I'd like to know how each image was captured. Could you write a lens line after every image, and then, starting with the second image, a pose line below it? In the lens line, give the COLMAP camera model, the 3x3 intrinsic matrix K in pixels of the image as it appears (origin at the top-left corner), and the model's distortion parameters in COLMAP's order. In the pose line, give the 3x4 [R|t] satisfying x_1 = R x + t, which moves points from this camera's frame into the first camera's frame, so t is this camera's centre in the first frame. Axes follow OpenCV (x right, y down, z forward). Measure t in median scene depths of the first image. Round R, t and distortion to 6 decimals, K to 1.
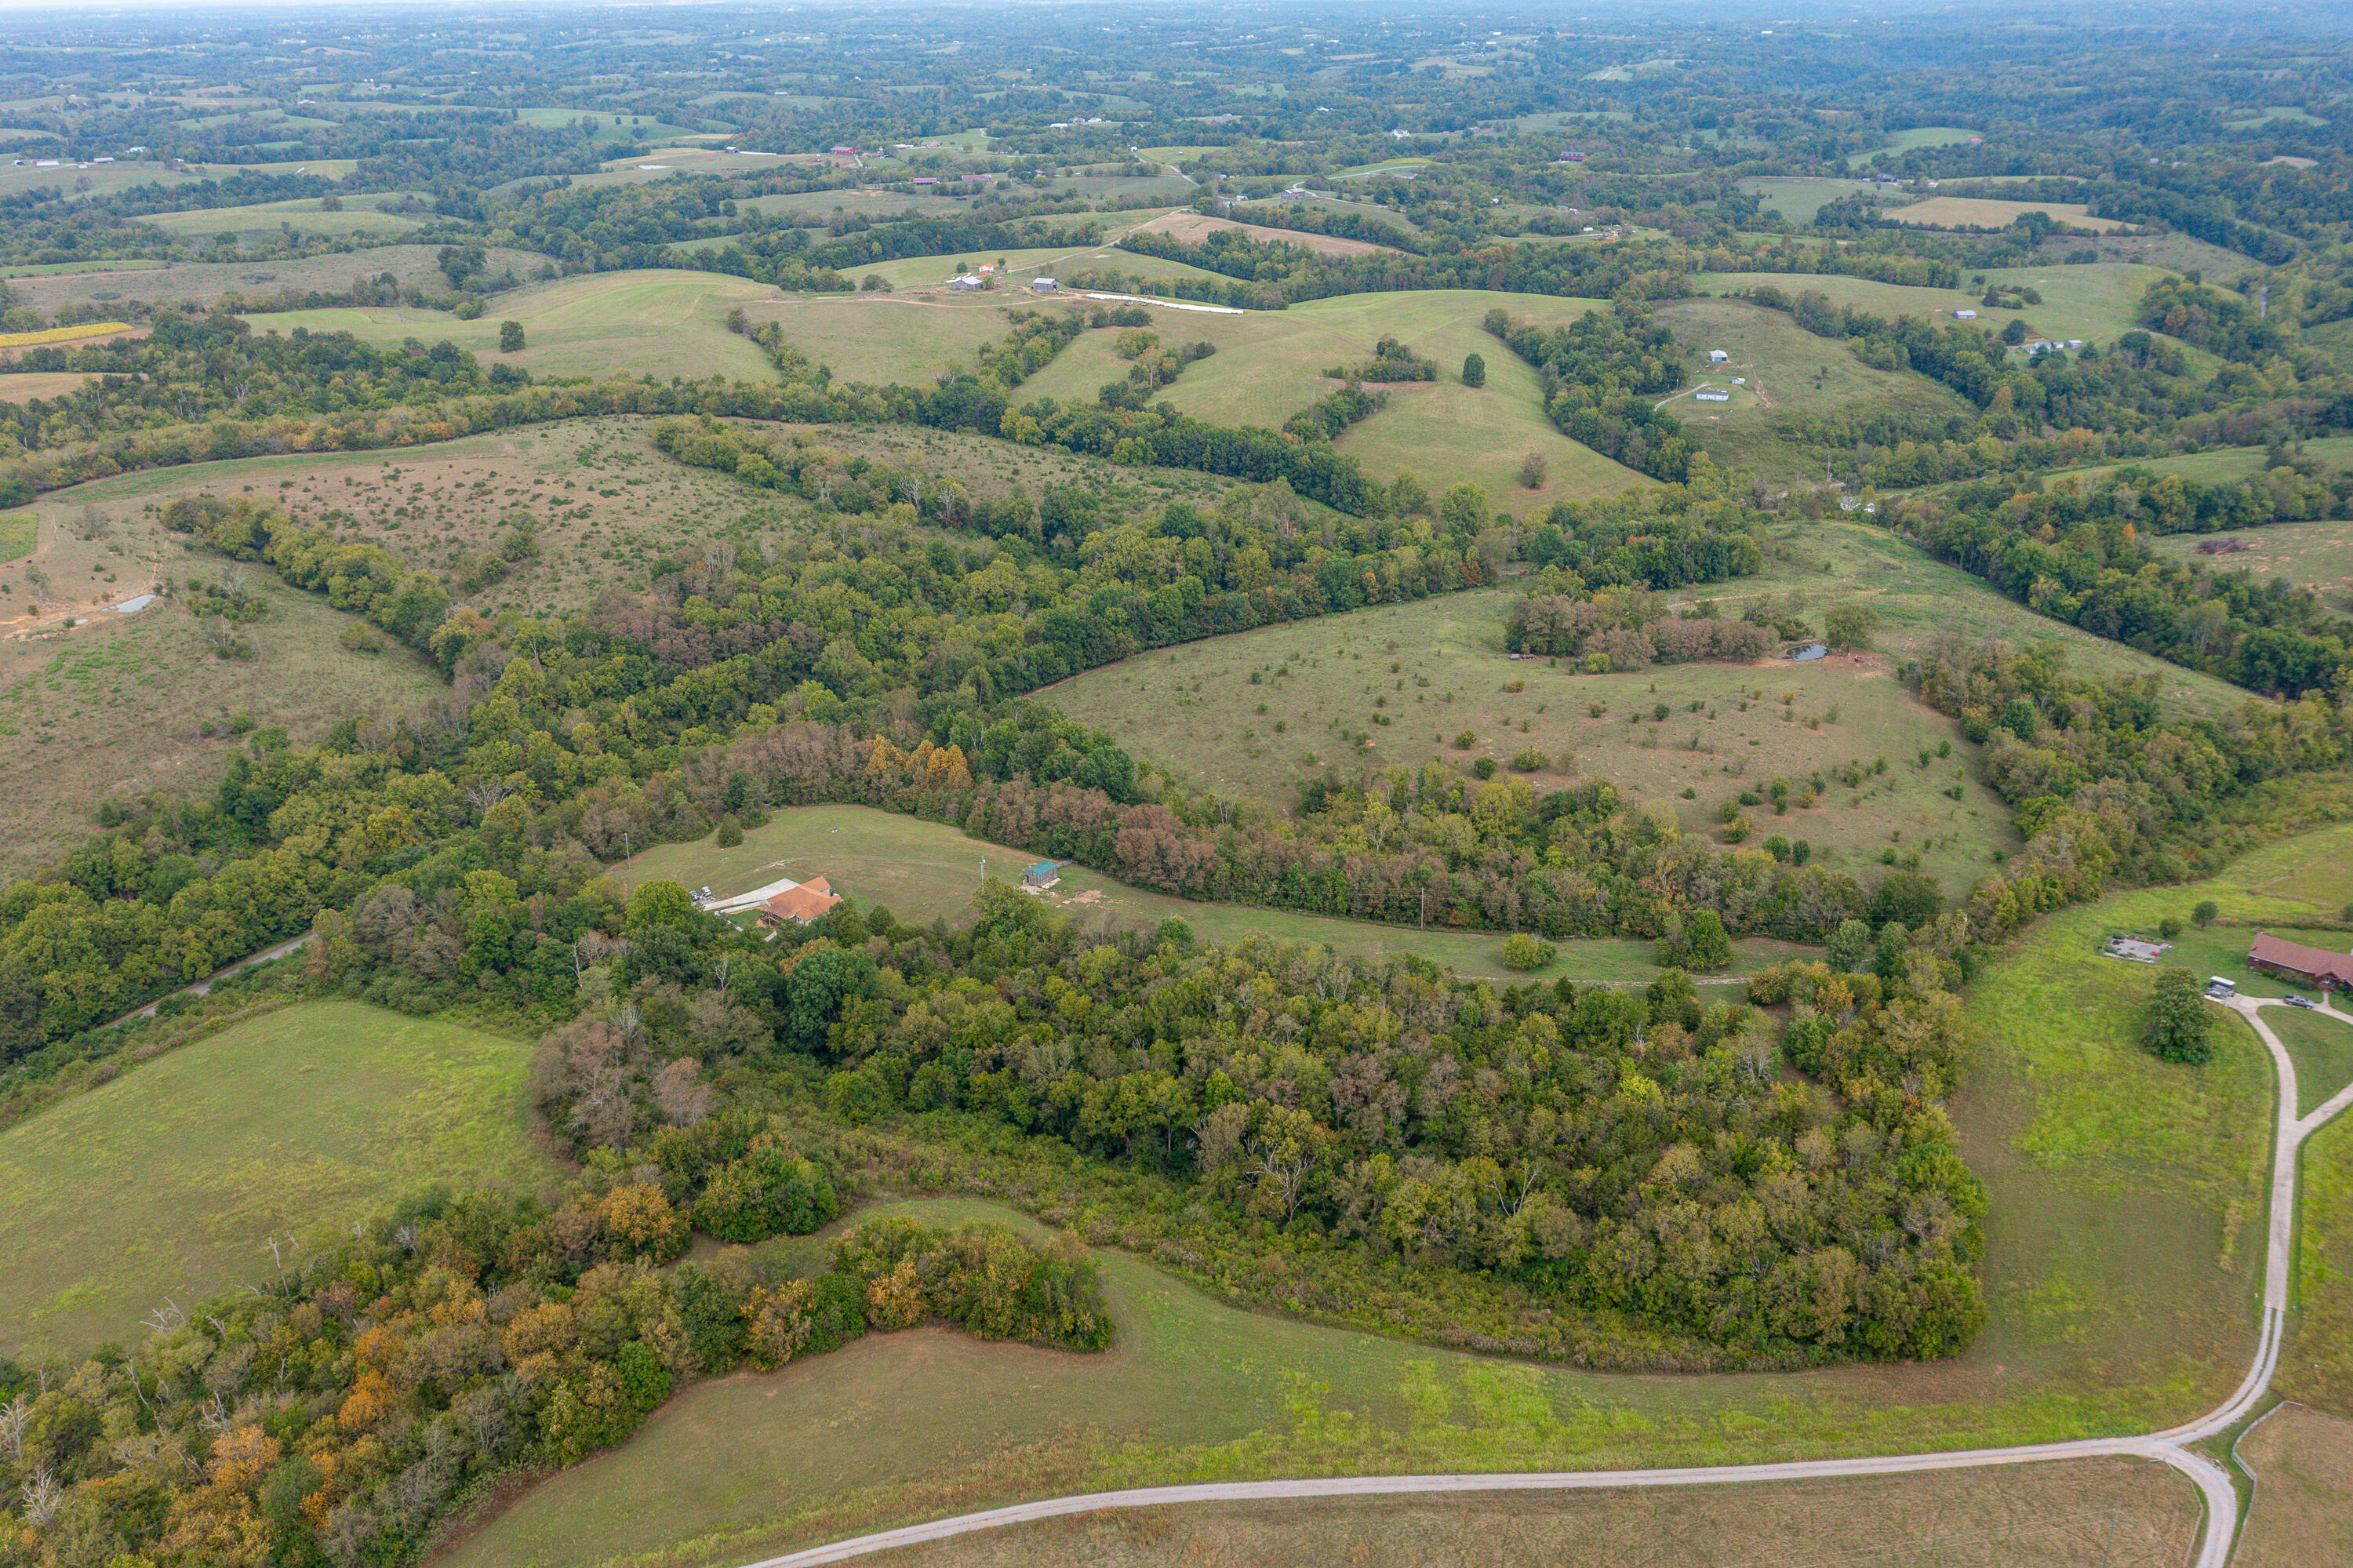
lens RADIAL K [[1877.8, 0, 1176.5], [0, 1877.8, 784.0], [0, 0, 1]] dist [0.006164, 0.005831]
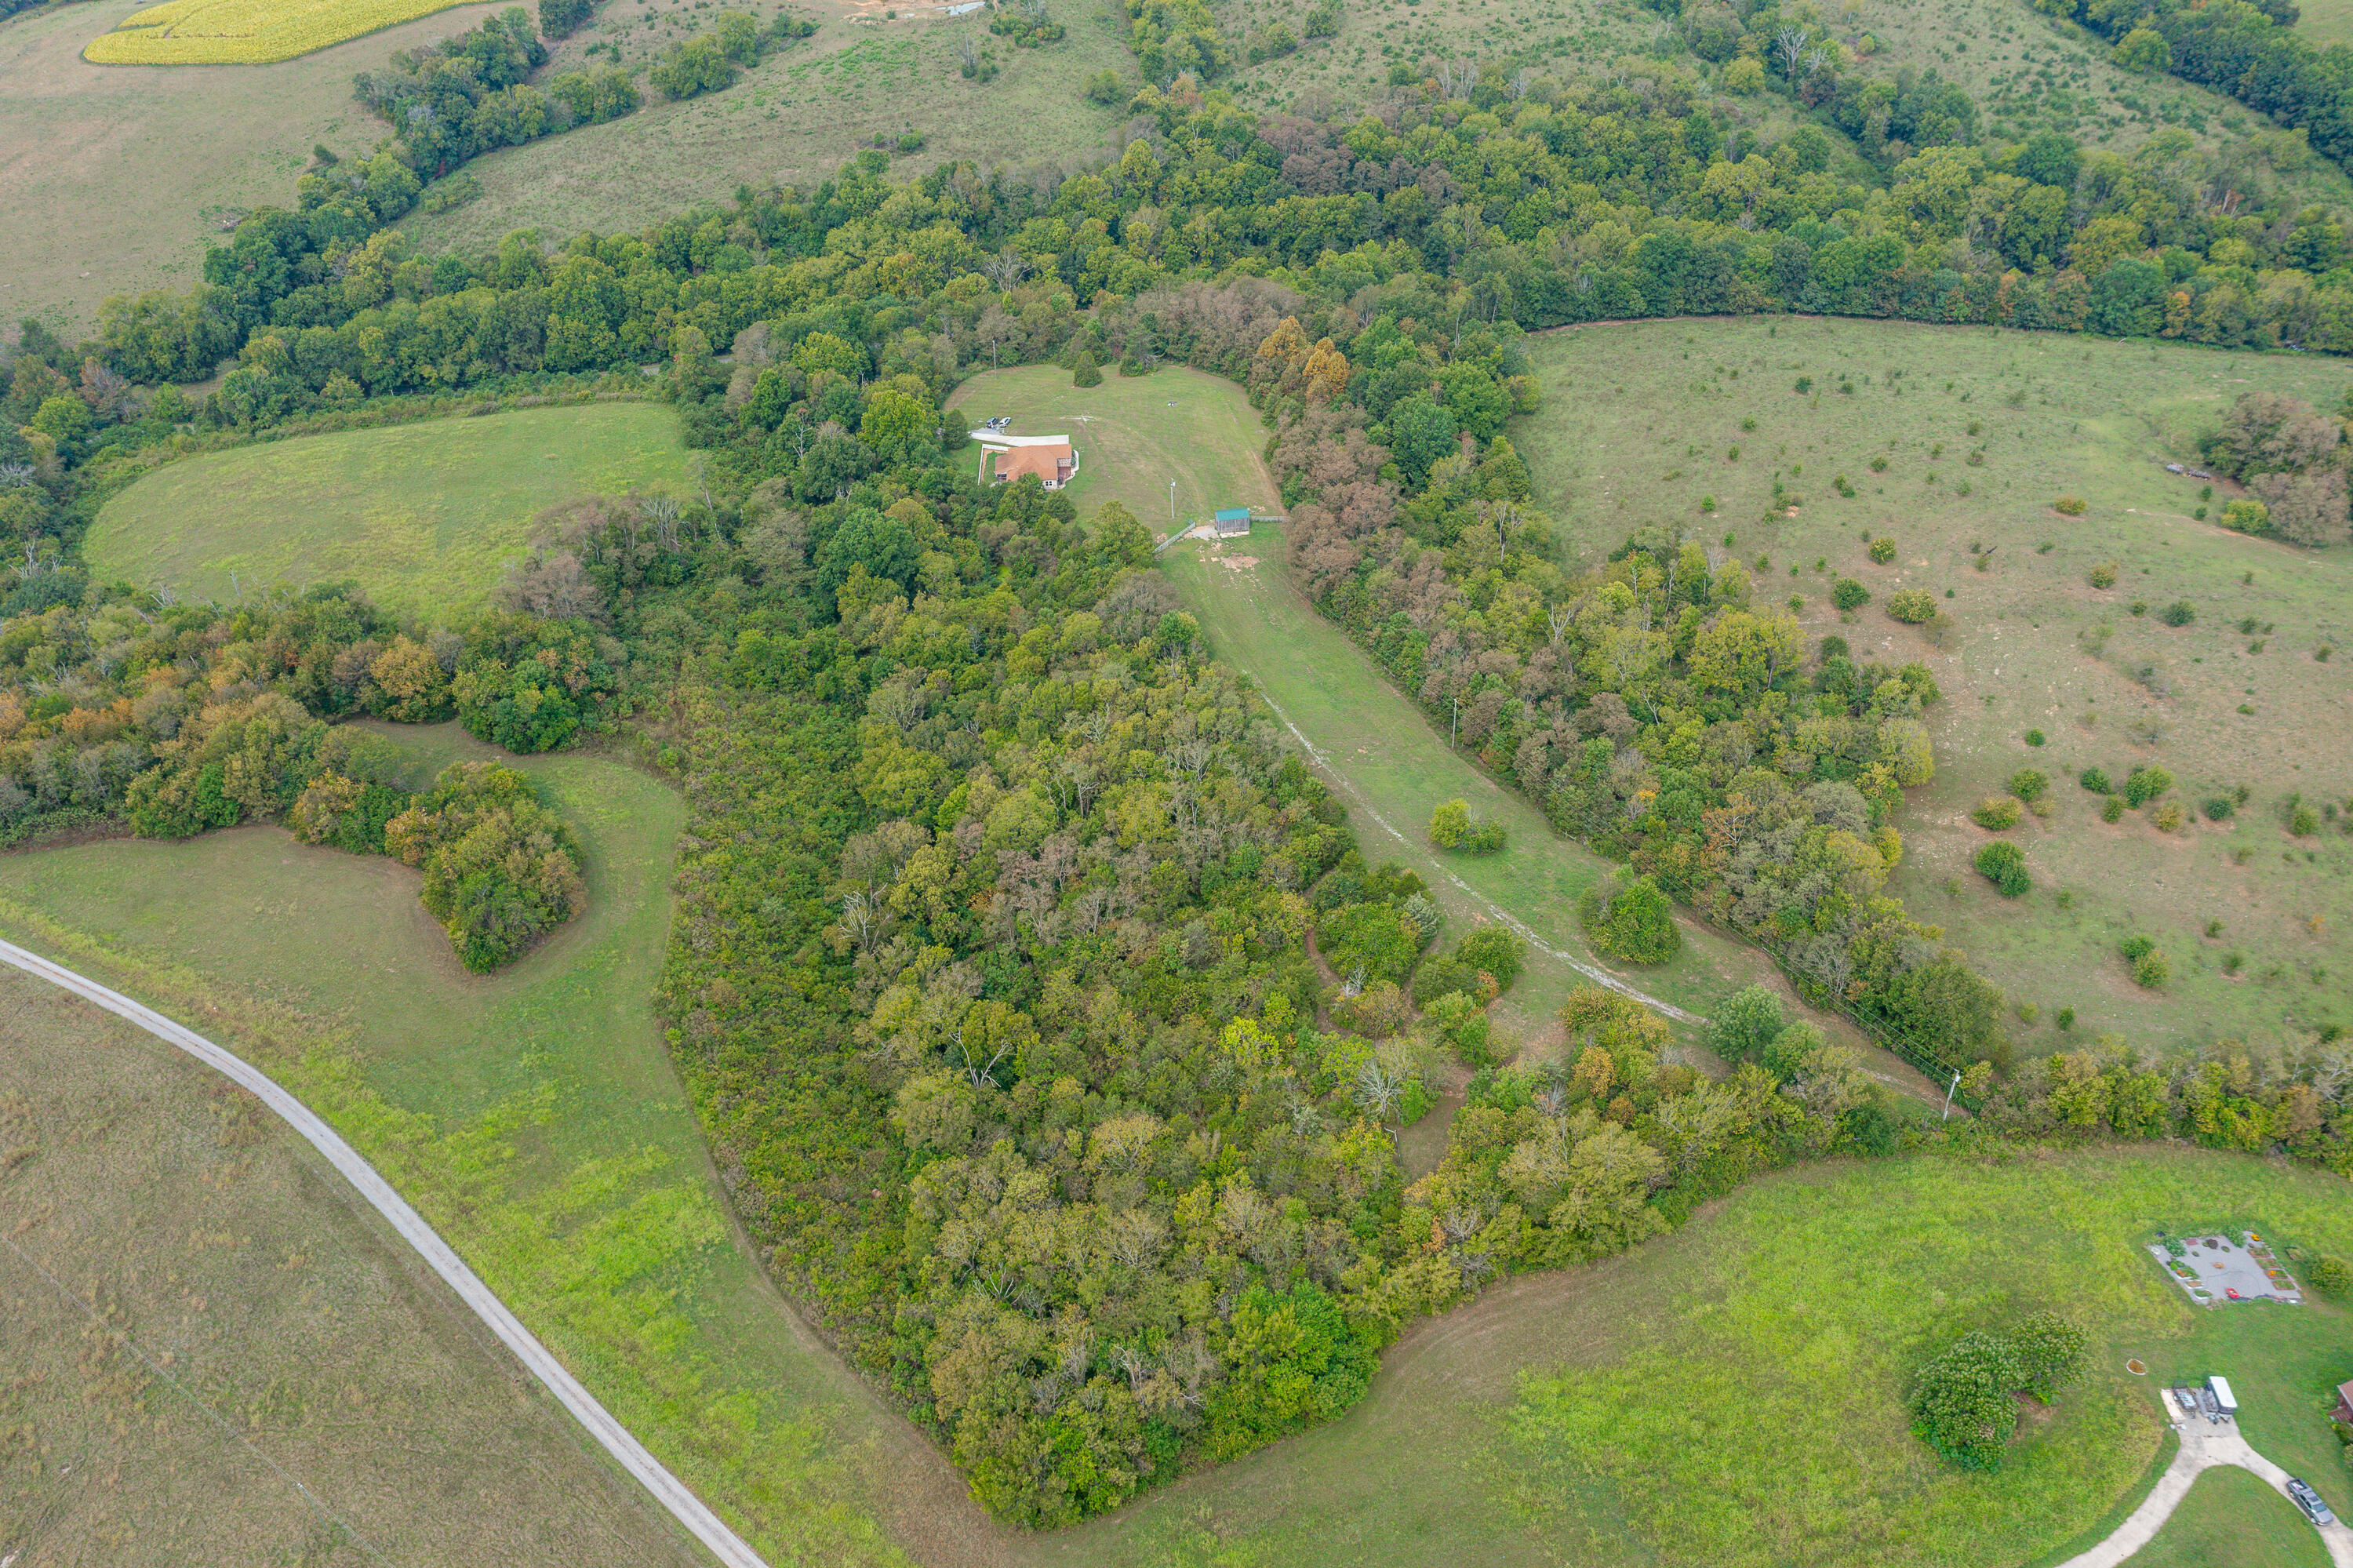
lens RADIAL K [[1873.6, 0, 1176.5], [0, 1873.6, 784.0], [0, 0, 1]] dist [0.004266, -0.001884]
pose [[0.719802, 0.415620, -0.556008, 0.754729], [-0.258810, 0.903883, 0.340607, -0.222867], [0.644130, -0.101269, 0.758183, 0.527318]]
